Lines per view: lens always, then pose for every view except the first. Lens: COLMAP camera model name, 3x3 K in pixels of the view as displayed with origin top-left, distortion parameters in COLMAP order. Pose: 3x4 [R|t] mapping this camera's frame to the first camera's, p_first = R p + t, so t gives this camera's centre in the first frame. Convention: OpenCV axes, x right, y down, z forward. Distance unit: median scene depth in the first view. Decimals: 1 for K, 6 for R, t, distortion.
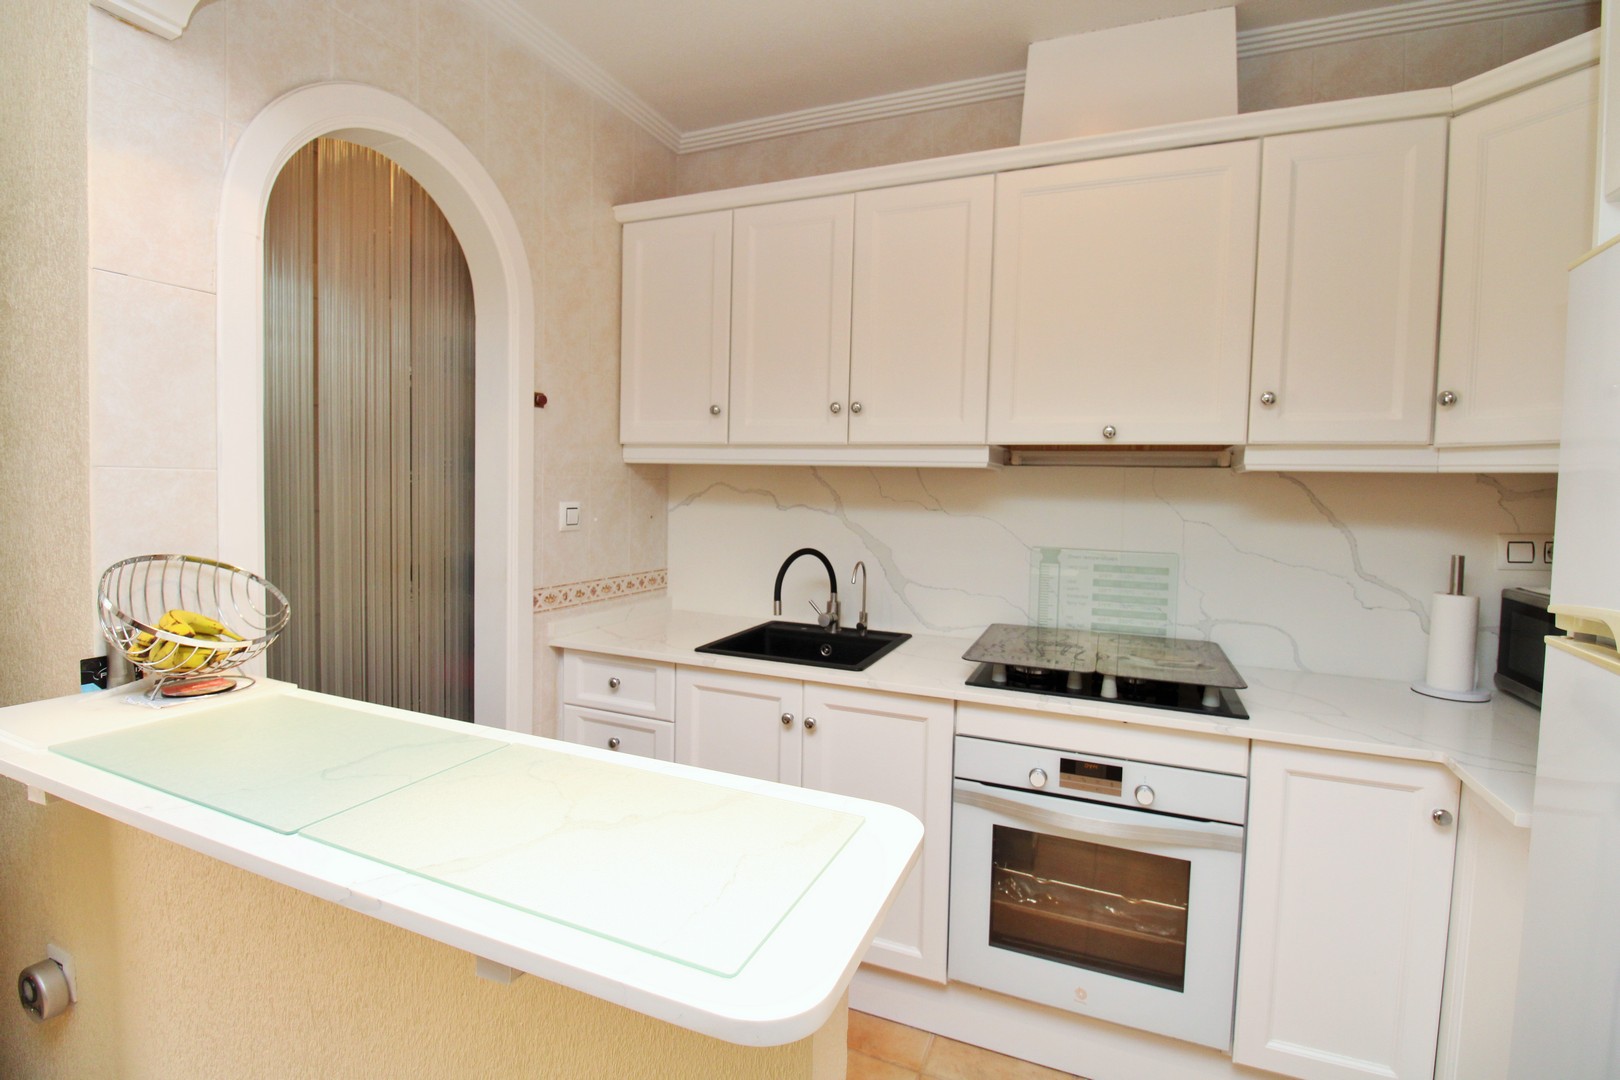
lens RADIAL K [[761.0, 0, 804.0], [0, 761.0, 526.1], [0, 0, 1]] dist [-0.000646, -0.011806]
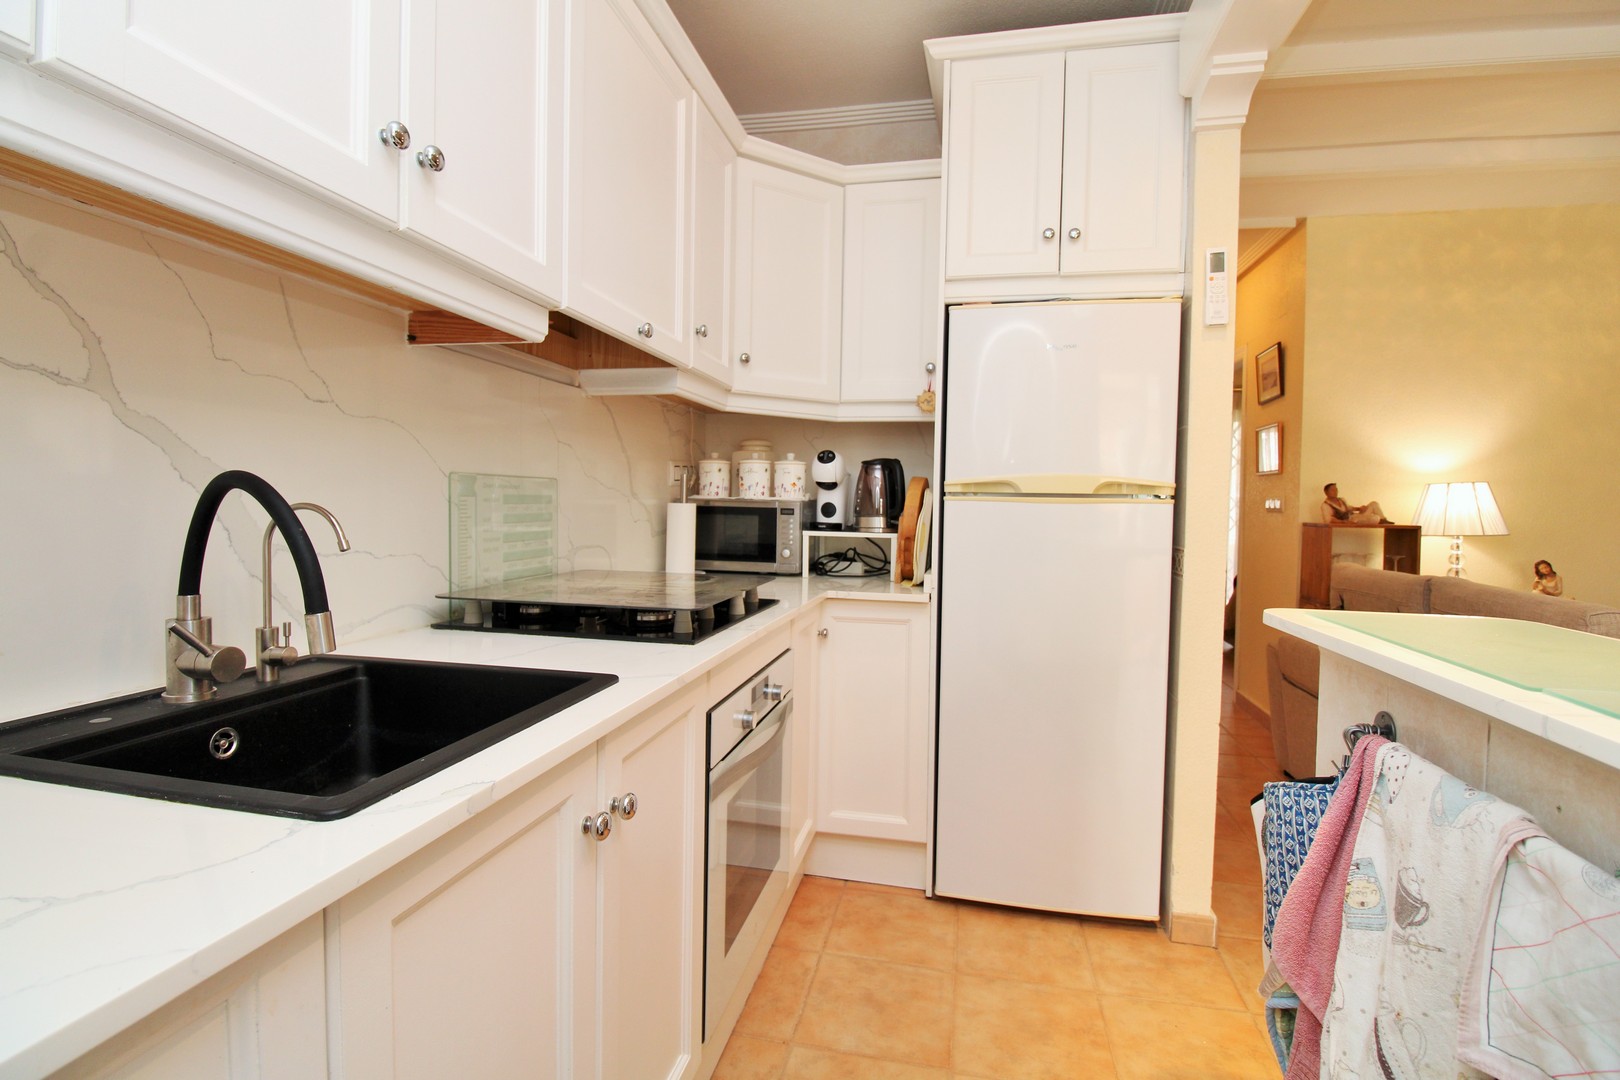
lens RADIAL K [[761.0, 0, 811.5], [0, 761.0, 526.7], [0, 0, 1]] dist [-0.000646, -0.011806]
pose [[-0.198395, -0.055584, 0.978545, -0.450118], [0.032326, 0.997476, 0.063214, 0.046204], [-0.979589, 0.044174, -0.196098, 0.894377]]
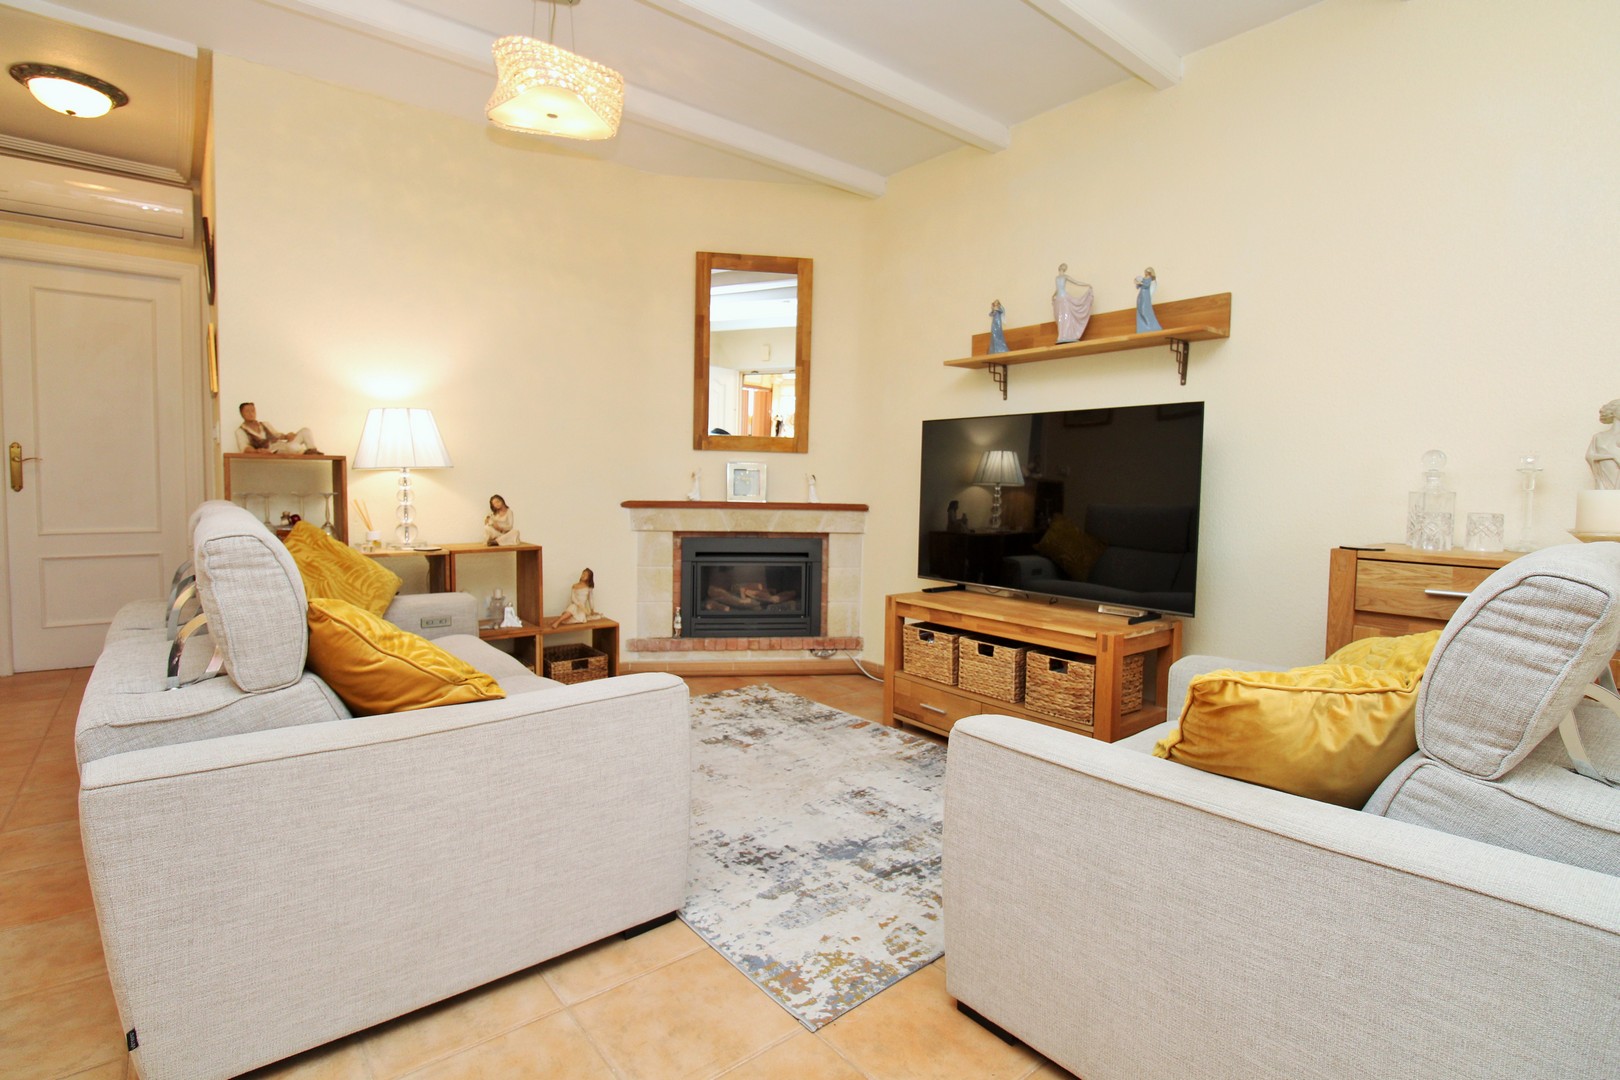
lens RADIAL K [[761.0, 0, 794.8], [0, 761.0, 526.2], [0, 0, 1]] dist [-0.000646, -0.011806]
pose [[-0.885105, -0.059199, 0.461611, -0.479634], [-0.007850, 0.993635, 0.112376, 0.152391], [-0.465326, 0.095841, -0.879936, 0.161042]]
